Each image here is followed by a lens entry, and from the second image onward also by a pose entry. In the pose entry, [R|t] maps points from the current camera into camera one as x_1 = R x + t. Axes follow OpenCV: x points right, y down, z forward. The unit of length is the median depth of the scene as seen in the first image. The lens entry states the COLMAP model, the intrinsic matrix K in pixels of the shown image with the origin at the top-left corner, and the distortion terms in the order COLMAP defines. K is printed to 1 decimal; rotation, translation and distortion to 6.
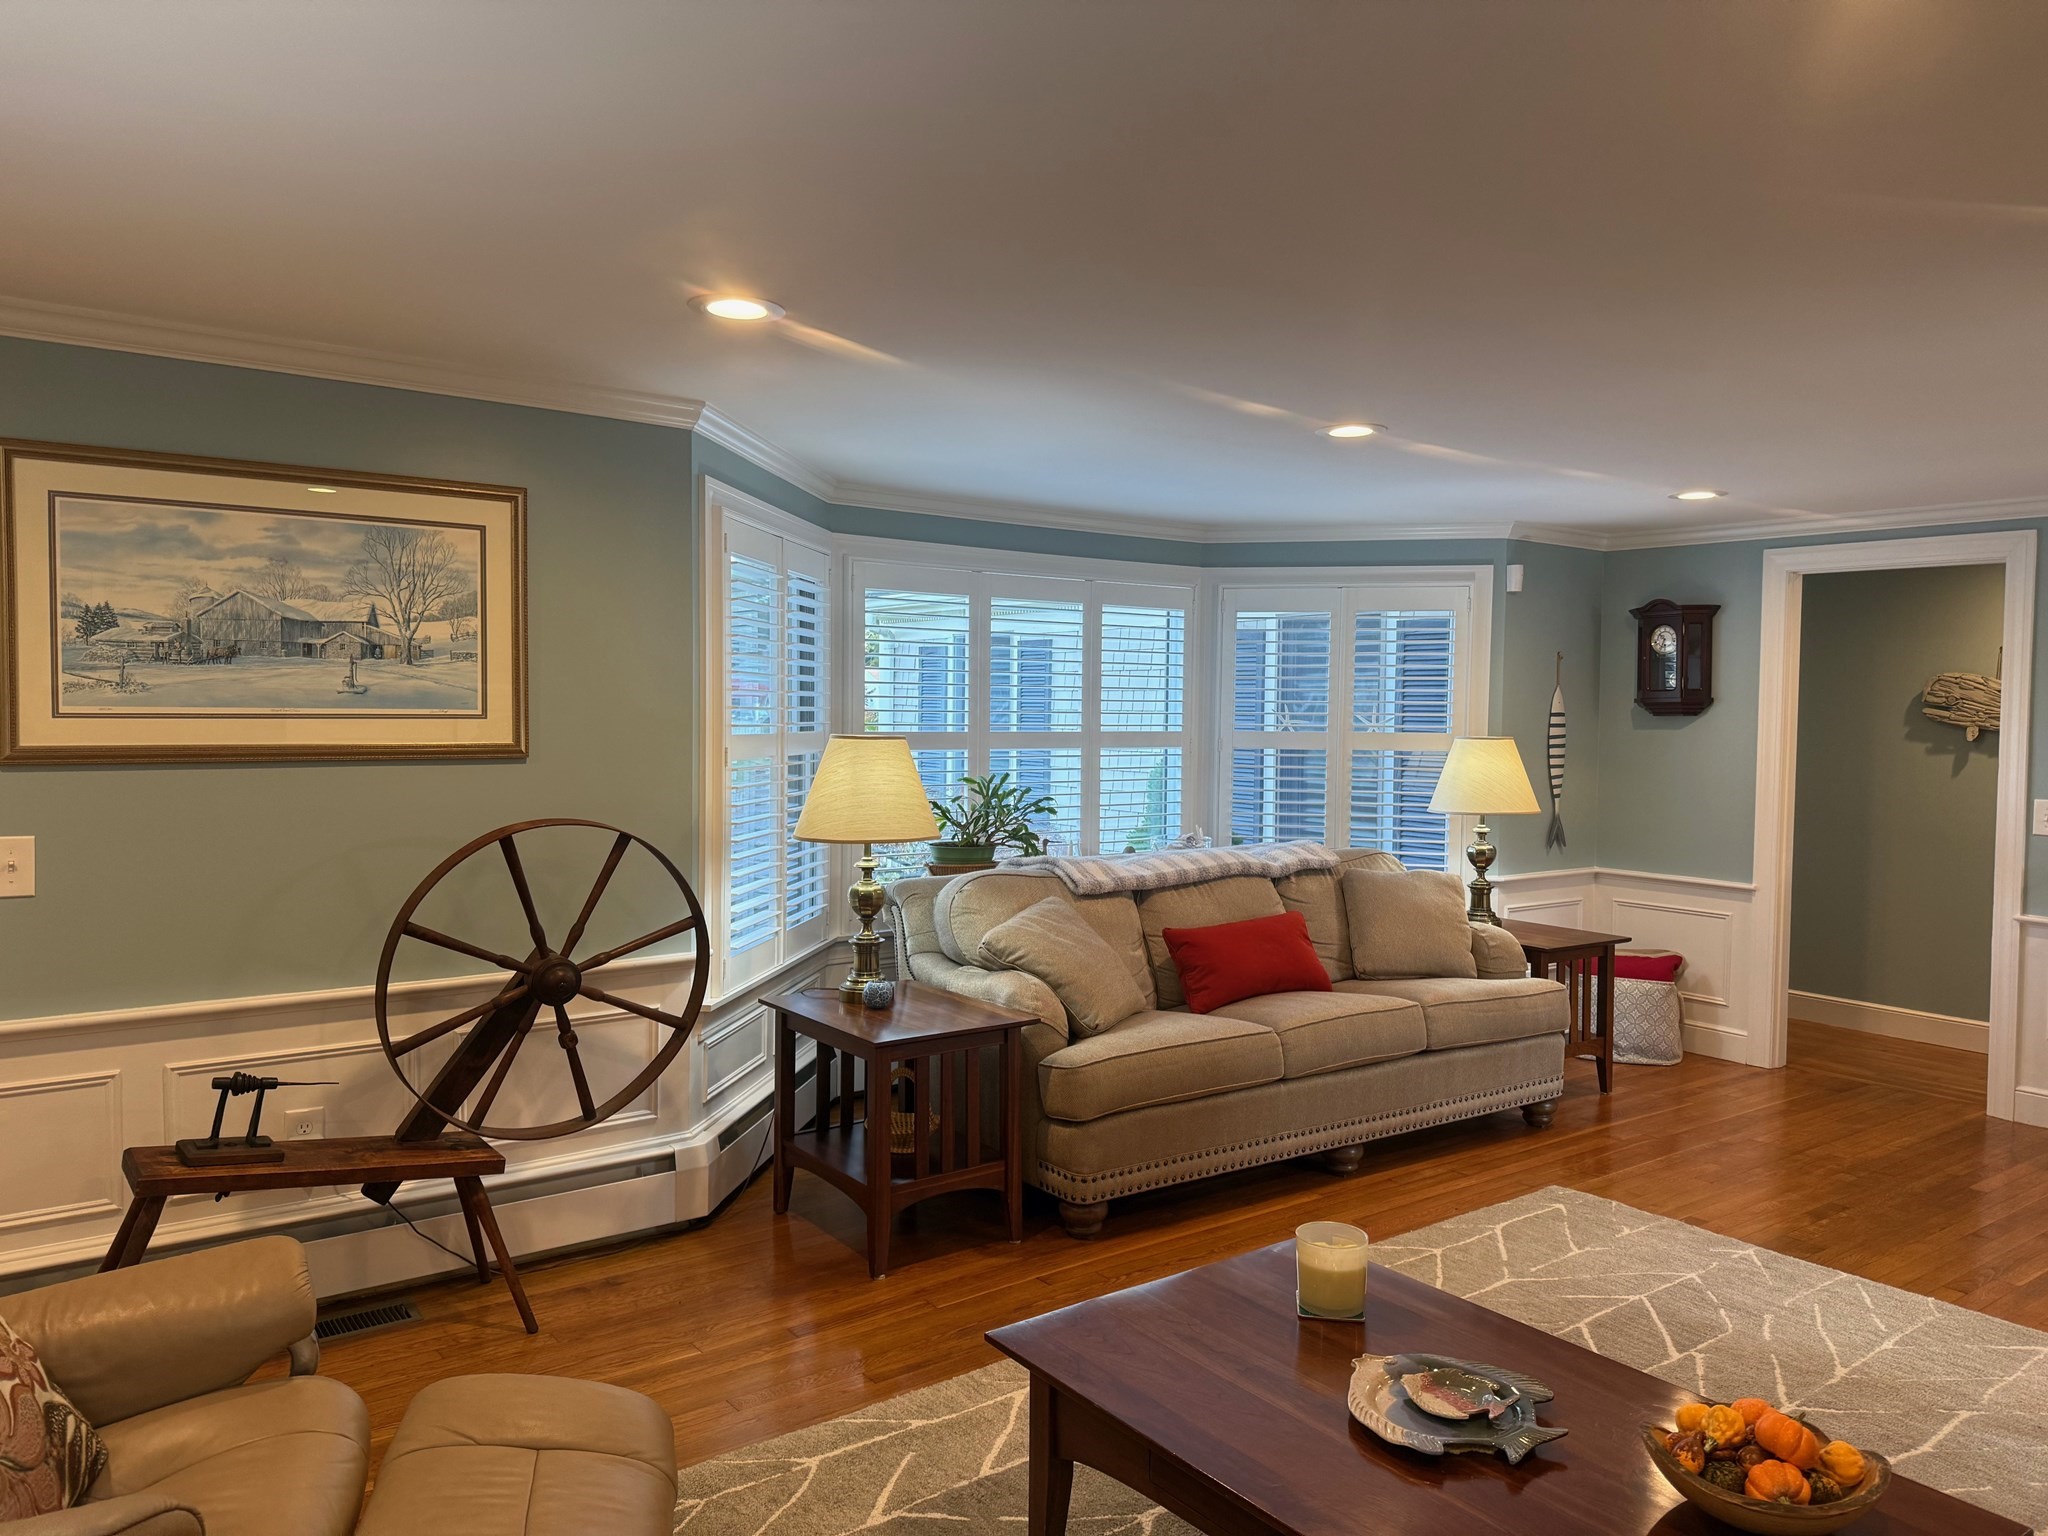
lens RADIAL K [[1441.6, 0, 1045.0], [0, 1441.6, 764.0], [0, 0, 1]] dist [0.048576, -0.049730]
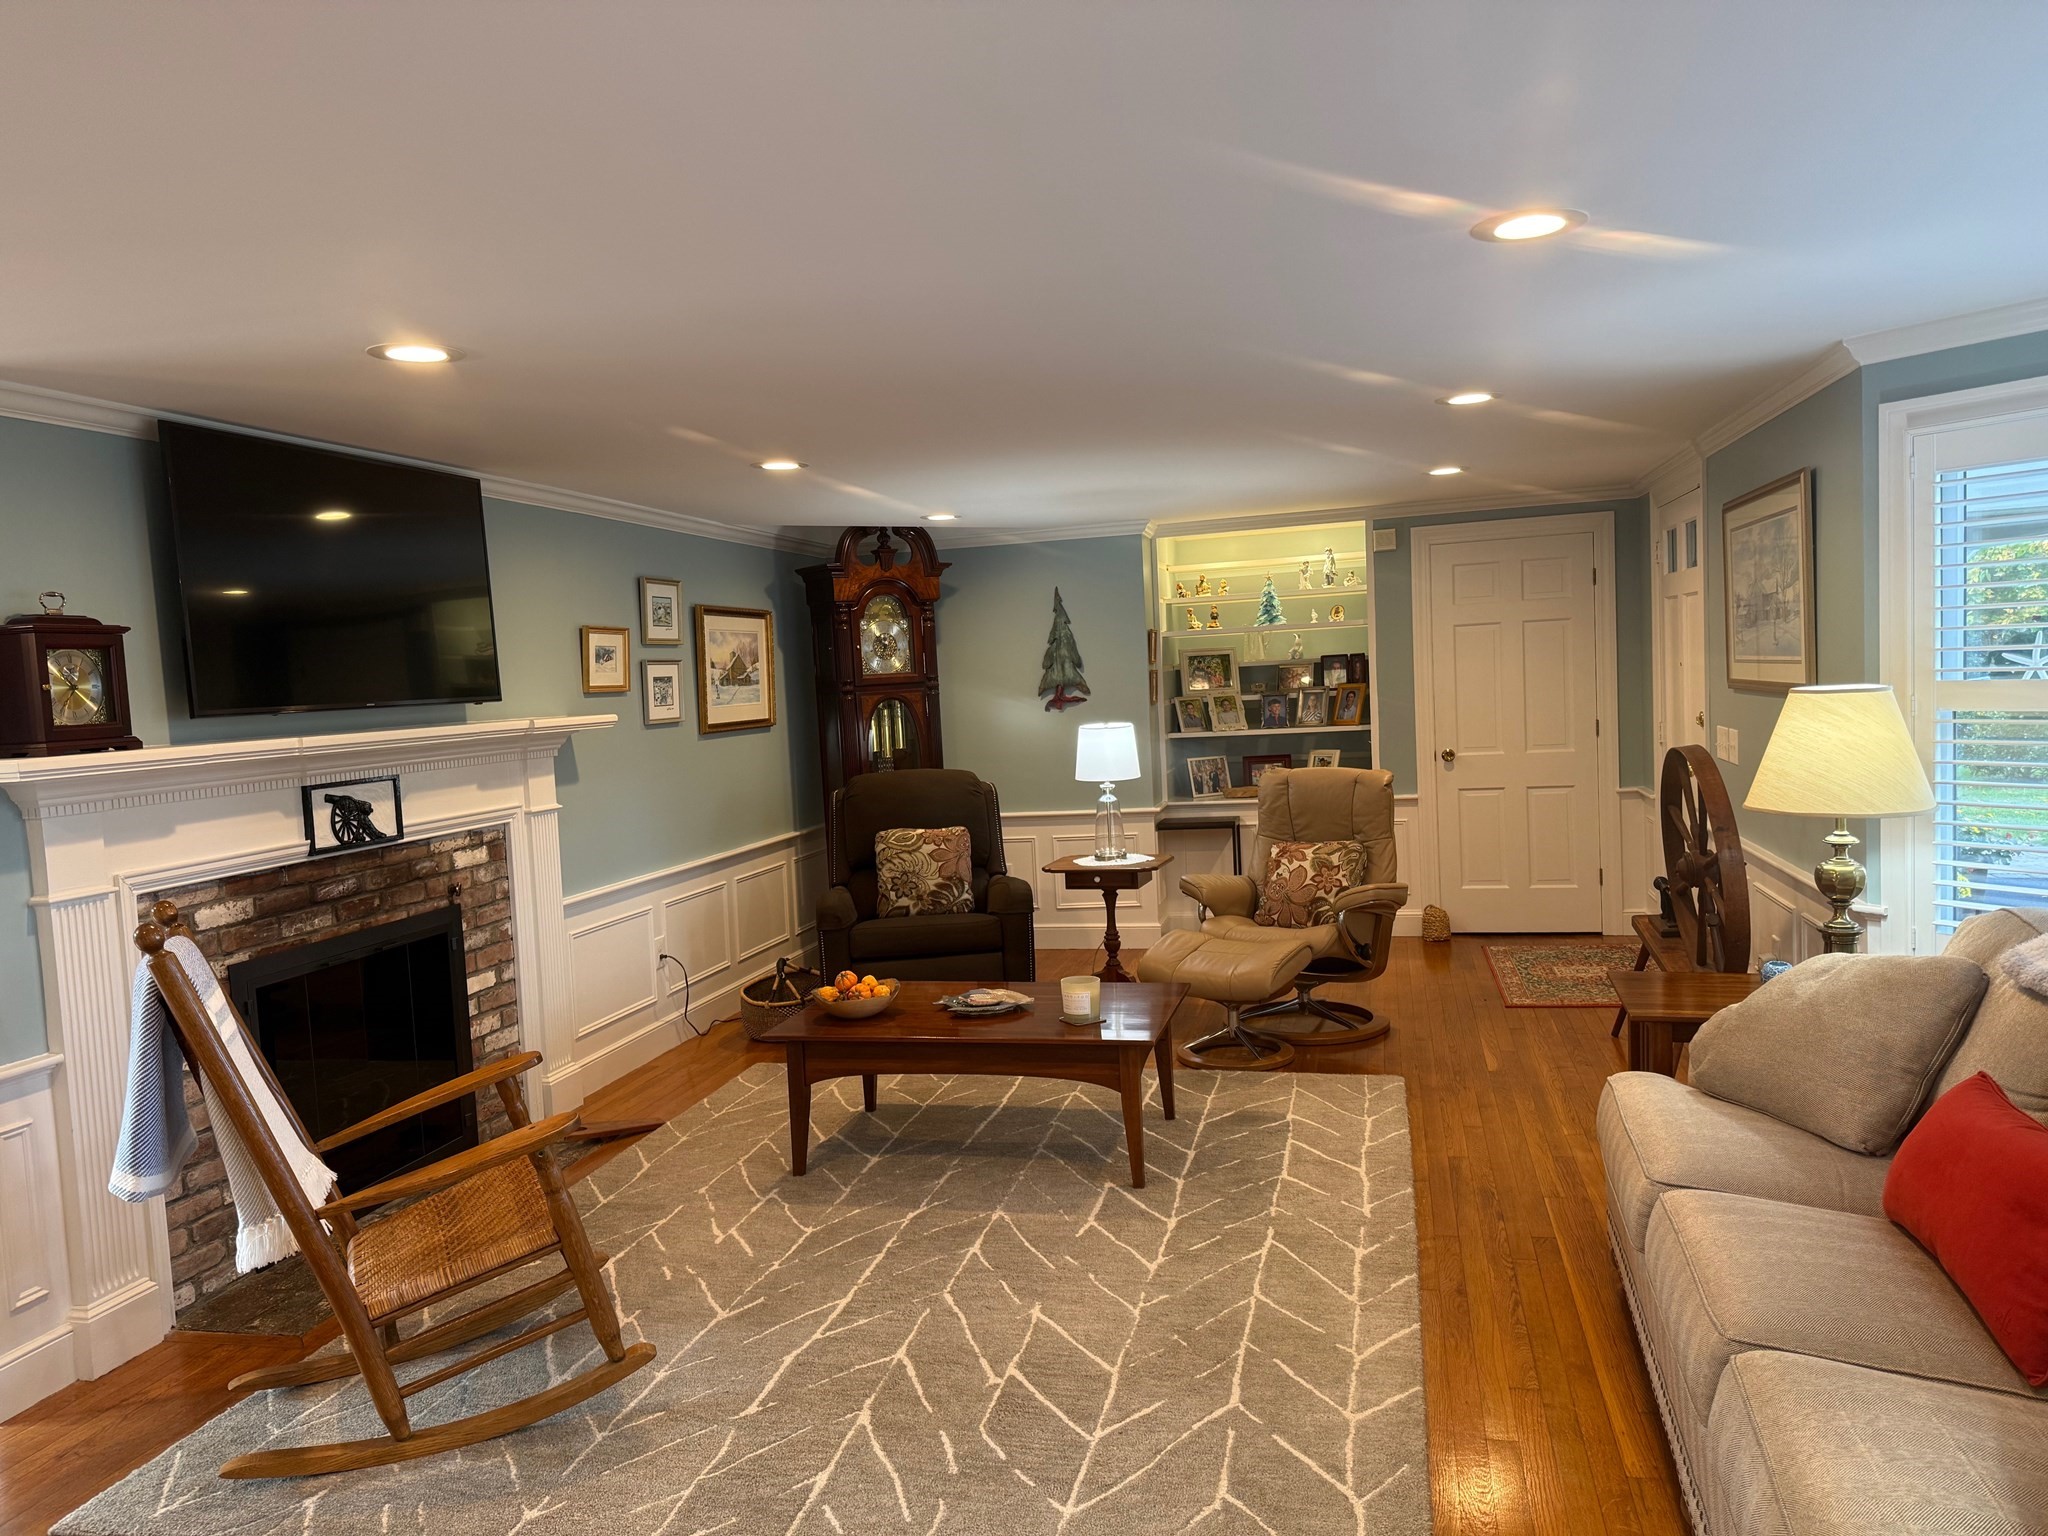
lens RADIAL K [[1415.8, 0, 1029.3], [0, 1415.8, 779.5], [0, 0, 1]] dist [0.154645, -0.266712]
pose [[-0.776060, 0.077773, -0.625846, 0.653011], [0.021235, 0.995027, 0.097318, -0.048293], [0.630302, 0.062235, -0.773852, 1.135422]]
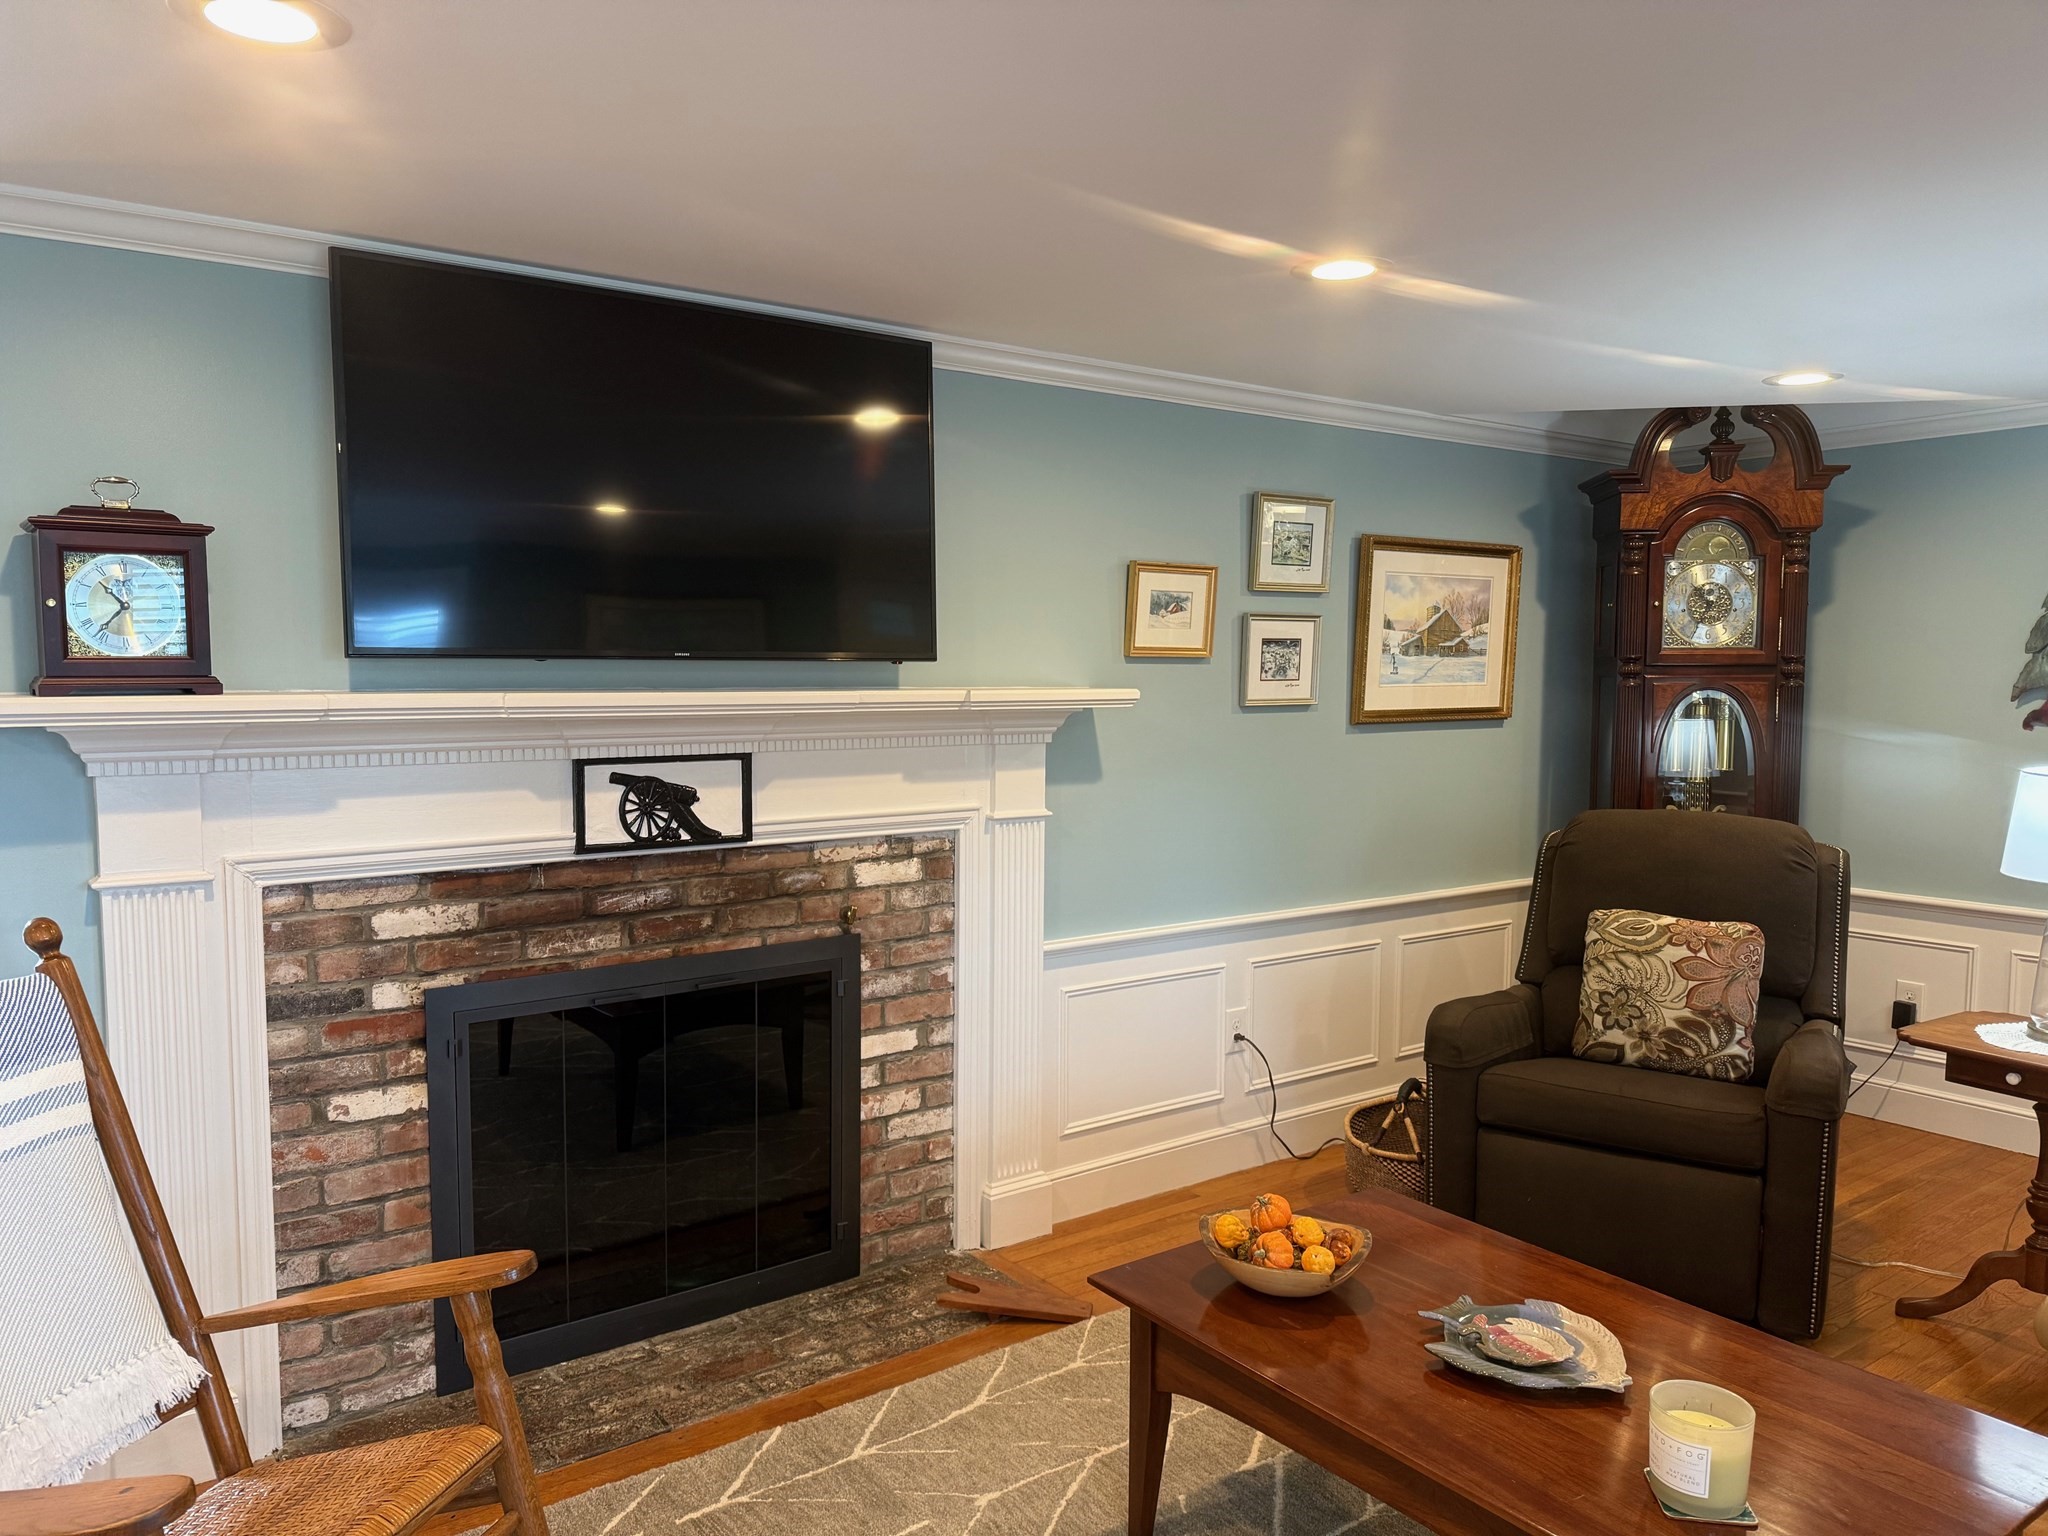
lens RADIAL K [[1415.8, 0, 1029.3], [0, 1415.8, 779.5], [0, 0, 1]] dist [0.154645, -0.266712]
pose [[-0.999792, -0.012625, 0.016024, 0.257703], [-0.010668, 0.993099, 0.116789, -0.037266], [-0.017388, 0.116594, -0.993027, 0.835241]]
